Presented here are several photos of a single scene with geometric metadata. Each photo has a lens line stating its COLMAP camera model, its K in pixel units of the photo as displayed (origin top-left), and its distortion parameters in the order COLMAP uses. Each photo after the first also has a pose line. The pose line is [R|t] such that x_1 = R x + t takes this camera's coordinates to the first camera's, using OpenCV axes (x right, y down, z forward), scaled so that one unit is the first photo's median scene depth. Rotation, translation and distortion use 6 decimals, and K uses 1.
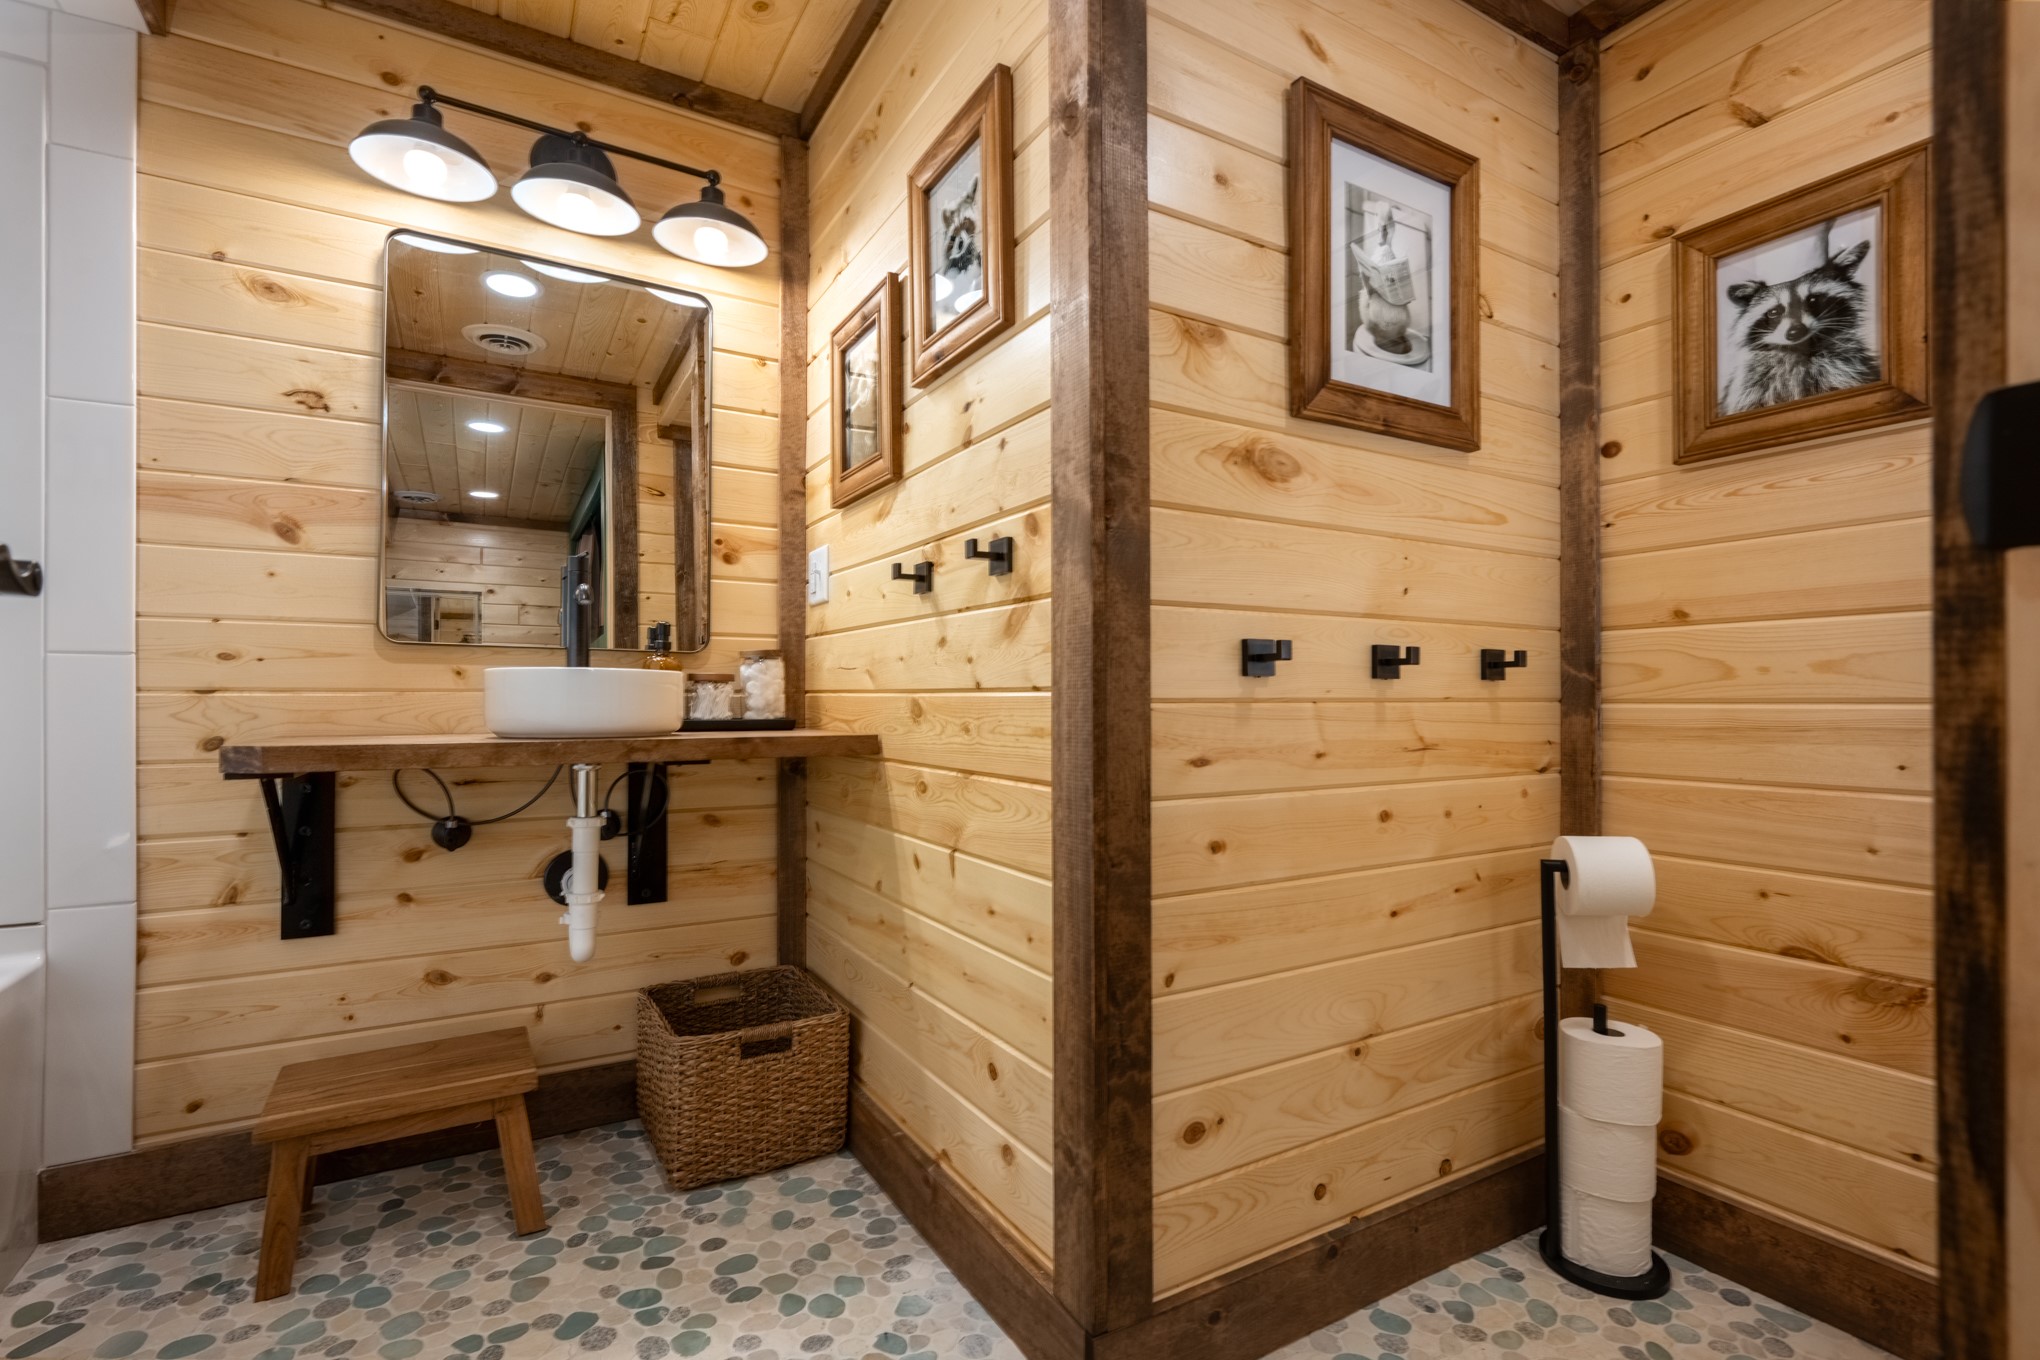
lens RADIAL K [[937.9, 0, 1039.9], [0, 937.9, 696.5], [0, 0, 1]] dist [-0.001329, 0.001842]
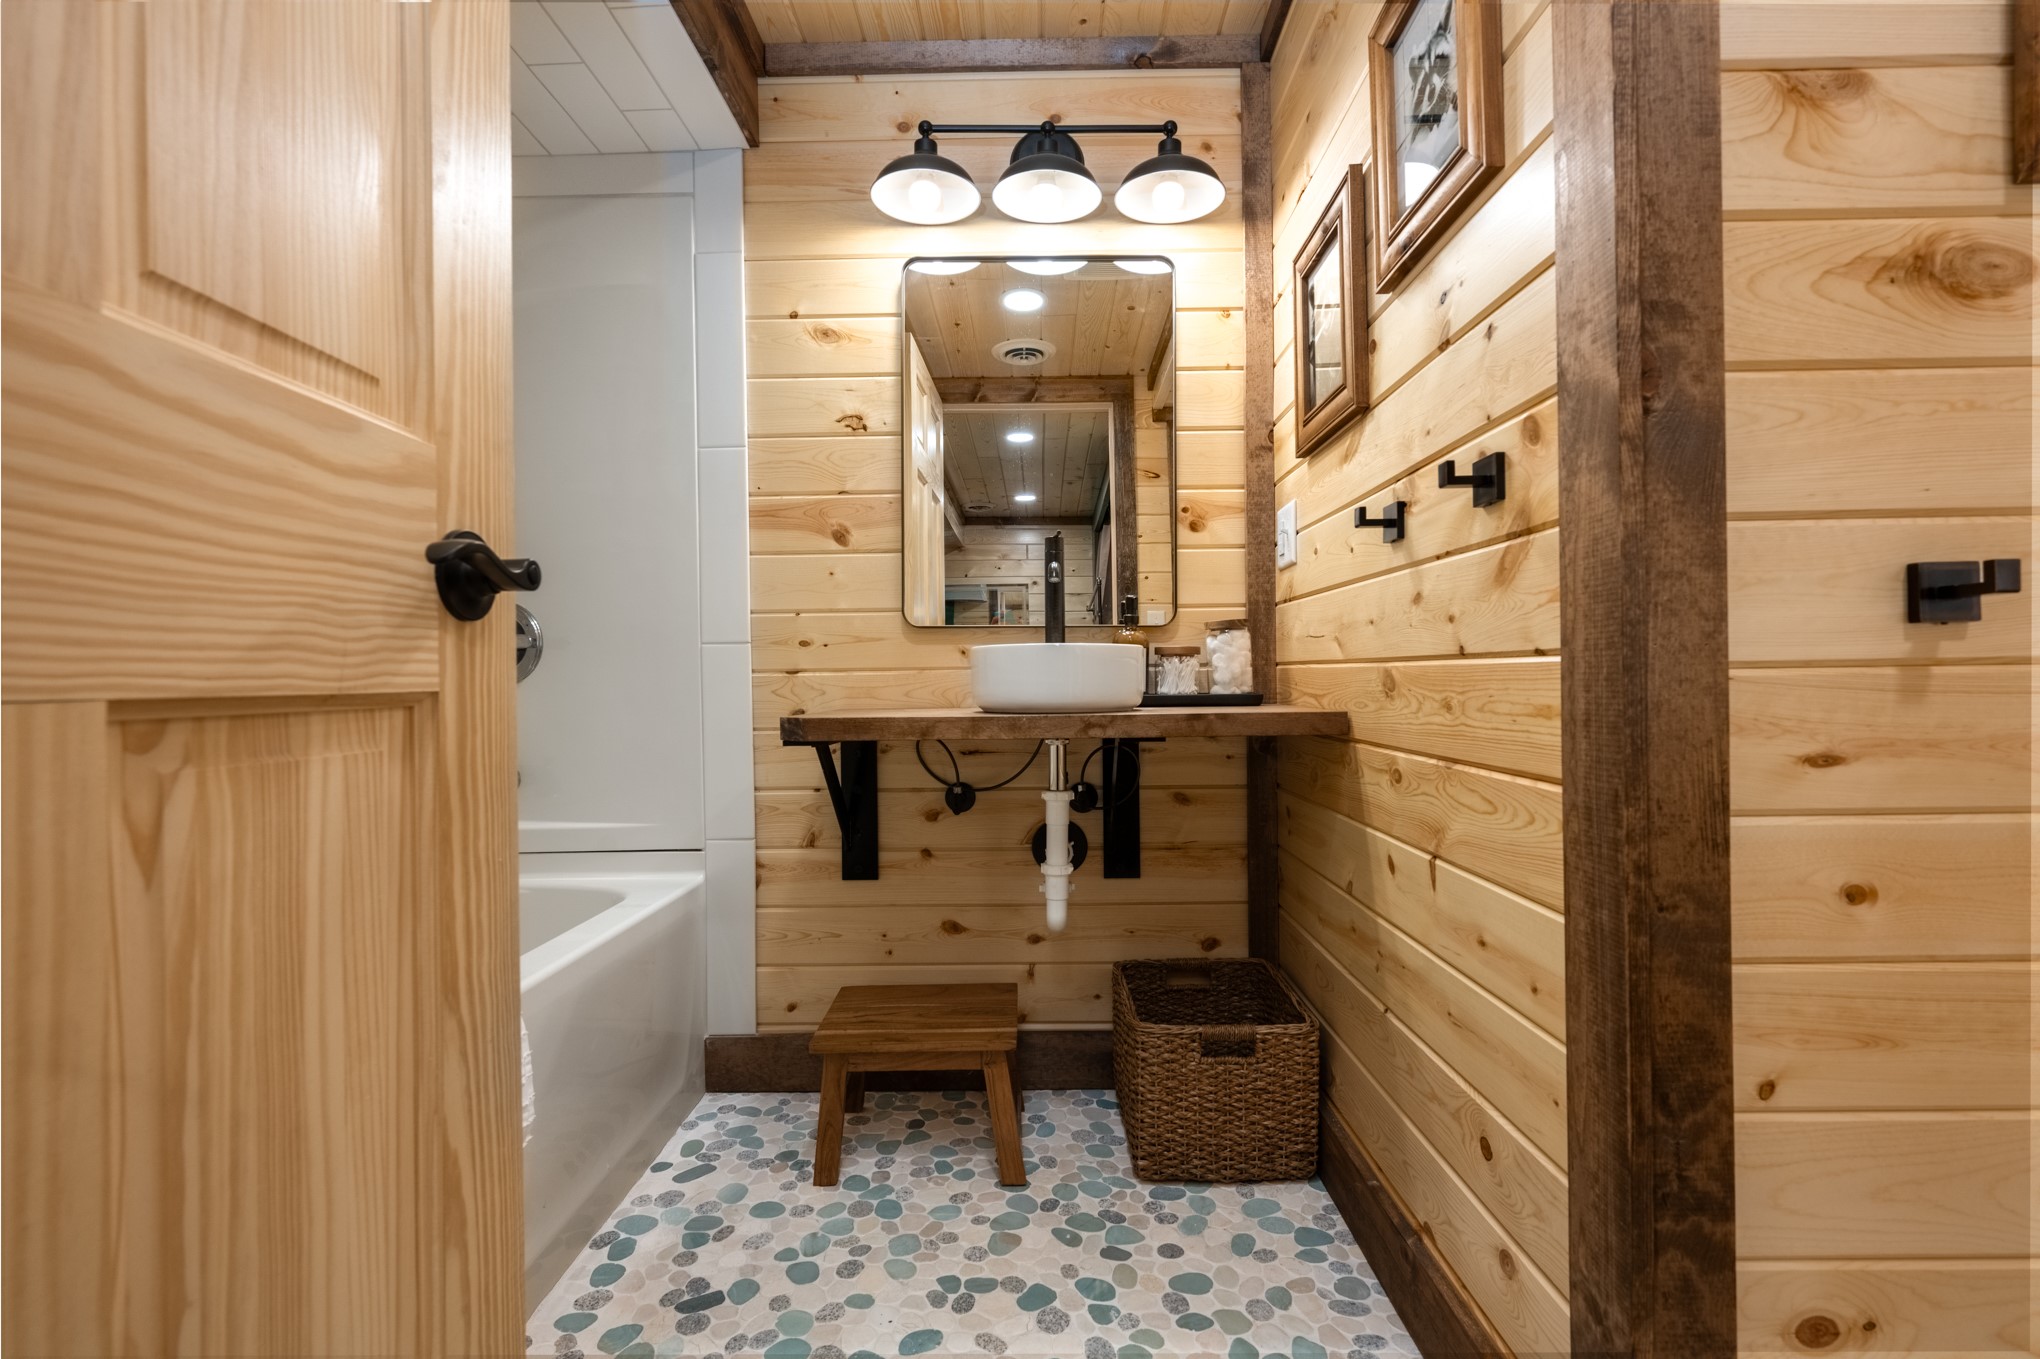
lens RADIAL K [[937.9, 0, 1054.5], [0, 937.9, 681.9], [0, 0, 1]] dist [-0.001329, 0.001842]
pose [[0.868743, -0.008882, -0.495183, 0.020656], [0.014948, 0.999854, 0.008290, 0.002256], [0.495037, -0.014603, 0.868749, 0.118771]]
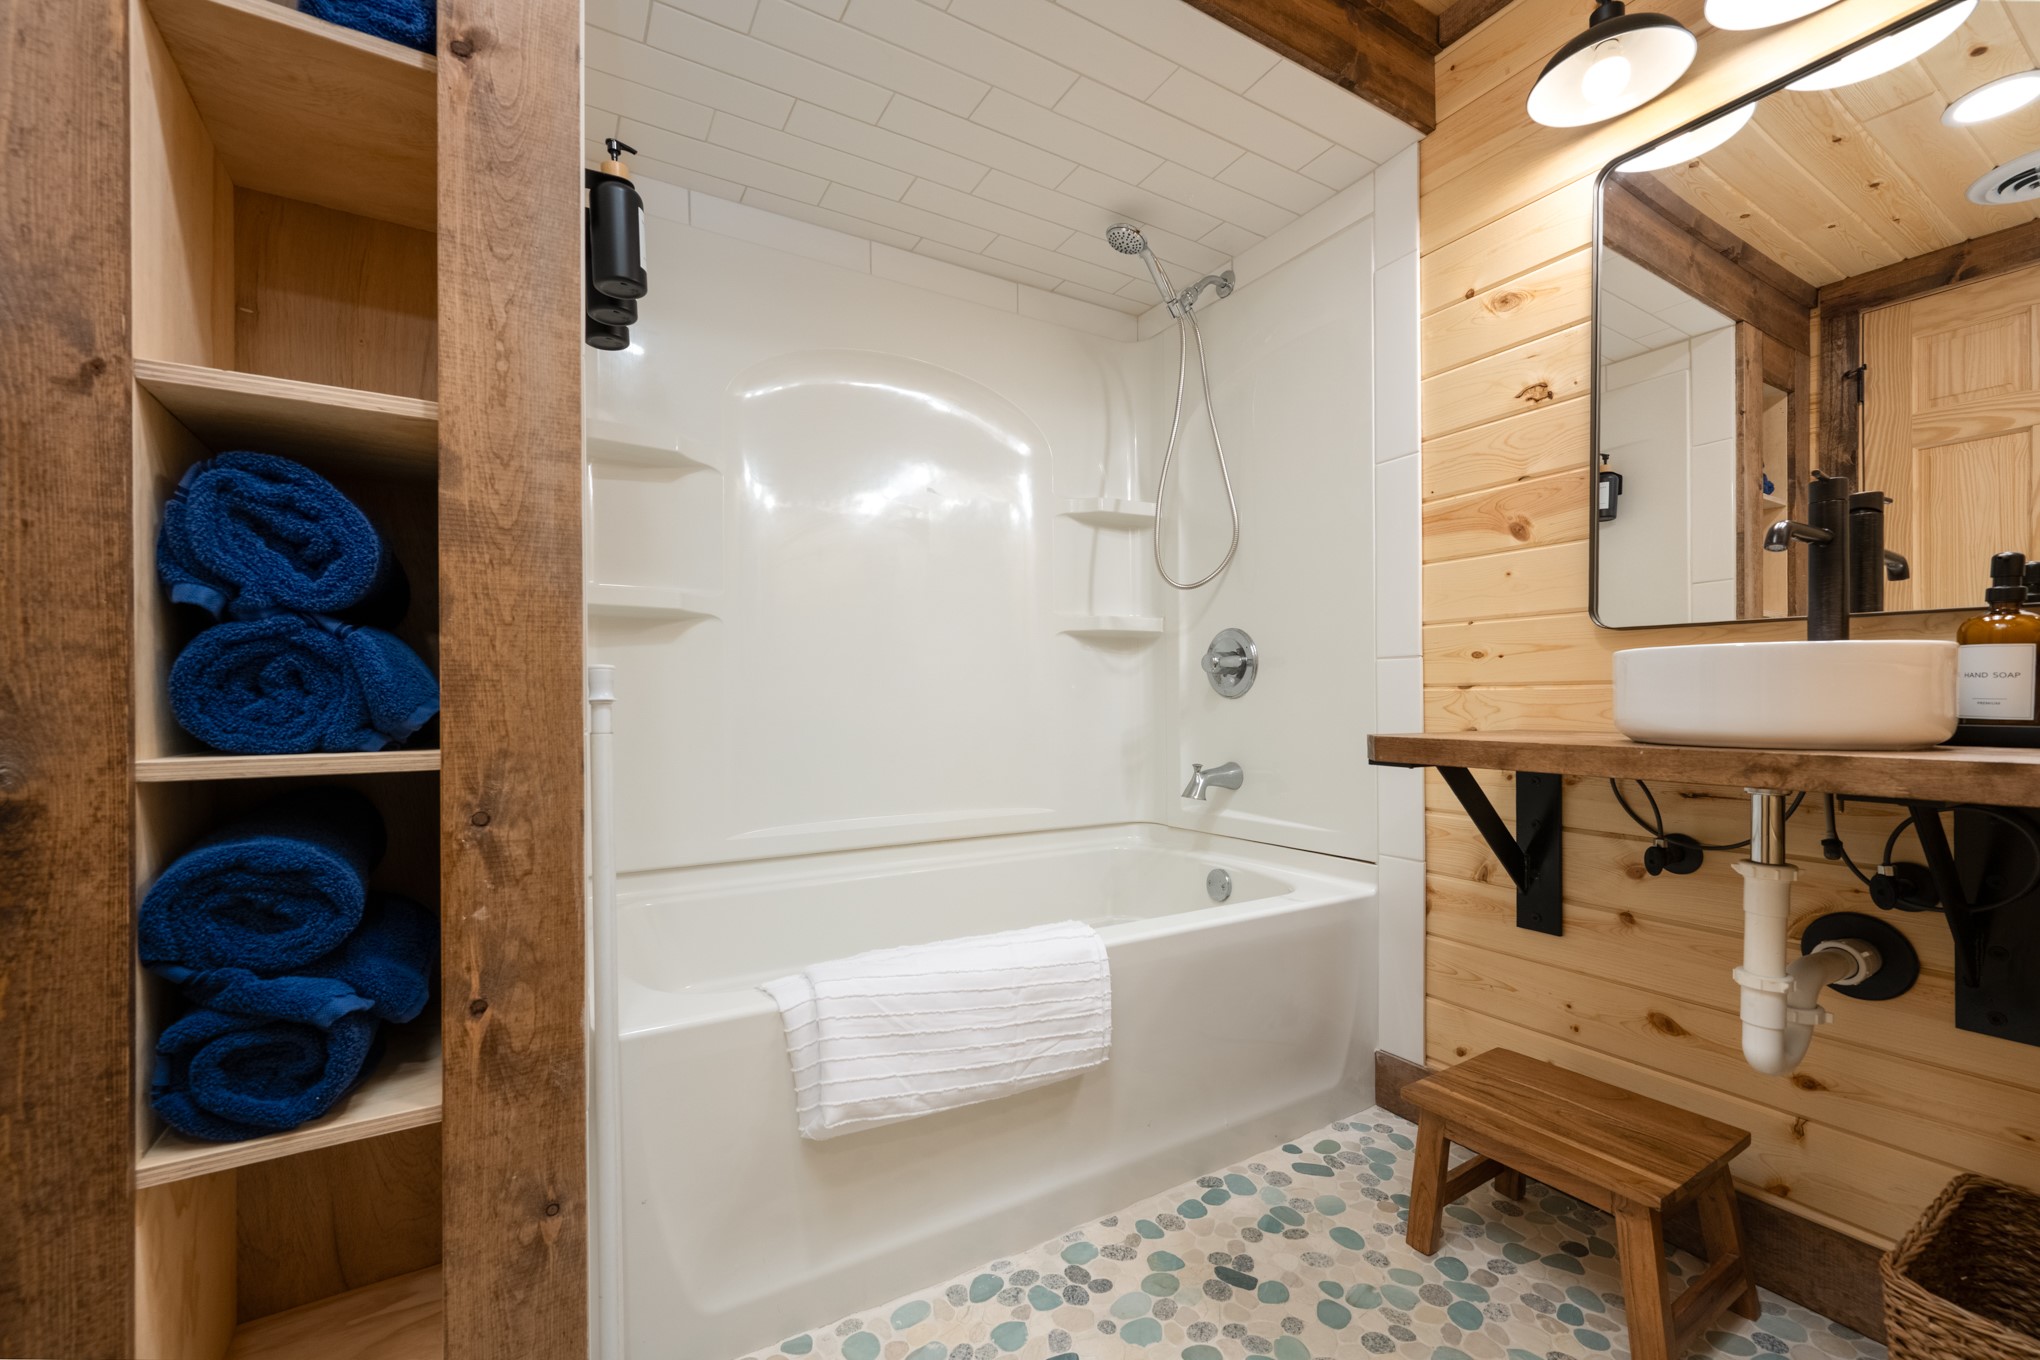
lens RADIAL K [[851.8, 0, 954.5], [0, 851.8, 698.0], [0, 0, 1]] dist [0.002170, 0.000154]
pose [[-0.003847, -0.000609, -0.999992, 0.154428], [0.010090, 0.999949, -0.000647, 0.002496], [0.999942, -0.010092, -0.003841, 0.449991]]
